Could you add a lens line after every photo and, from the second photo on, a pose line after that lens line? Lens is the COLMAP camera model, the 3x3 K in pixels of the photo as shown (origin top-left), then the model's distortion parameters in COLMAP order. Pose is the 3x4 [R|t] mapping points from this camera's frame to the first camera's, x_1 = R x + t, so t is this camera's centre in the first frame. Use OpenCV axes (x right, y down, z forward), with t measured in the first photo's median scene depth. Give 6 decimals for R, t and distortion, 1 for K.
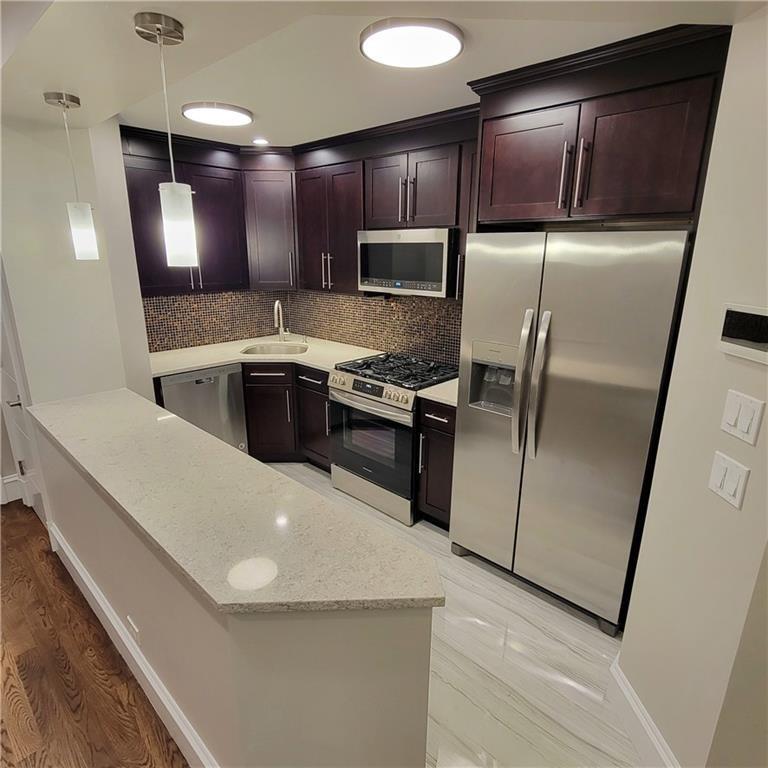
lens RADIAL K [[461.5, 0, 385.1], [0, 461.5, 383.3], [0, 0, 1]] dist [-0.008652, 0.001056]
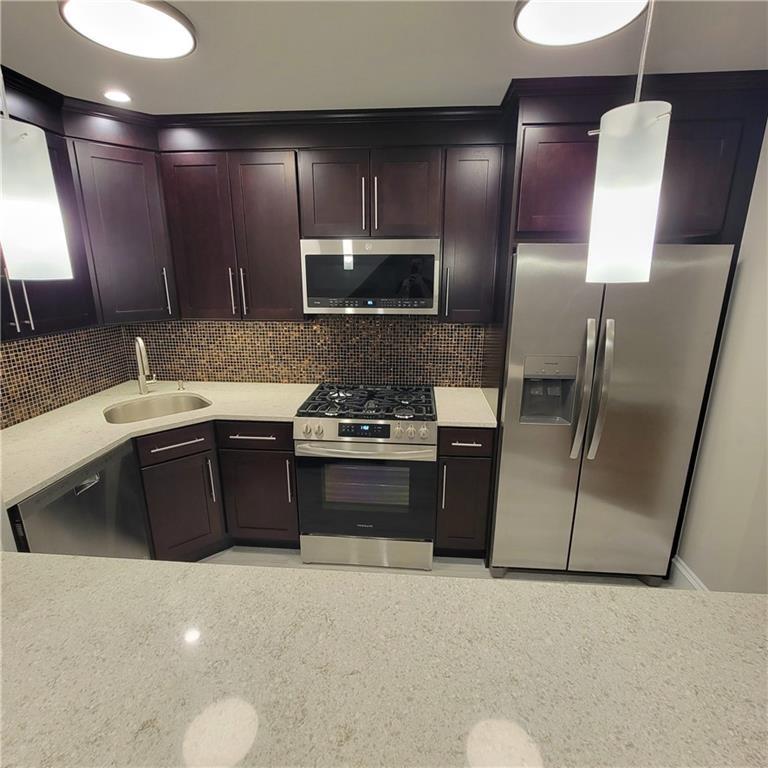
lens RADIAL K [[423.9, 0, 384.2], [0, 423.9, 383.4], [0, 0, 1]] dist [-0.004569, -0.002813]
pose [[0.784125, -0.170197, 0.596809, -0.422176], [0.176881, 0.983064, 0.047952, -0.096396], [-0.594862, 0.067964, 0.800949, 0.348085]]
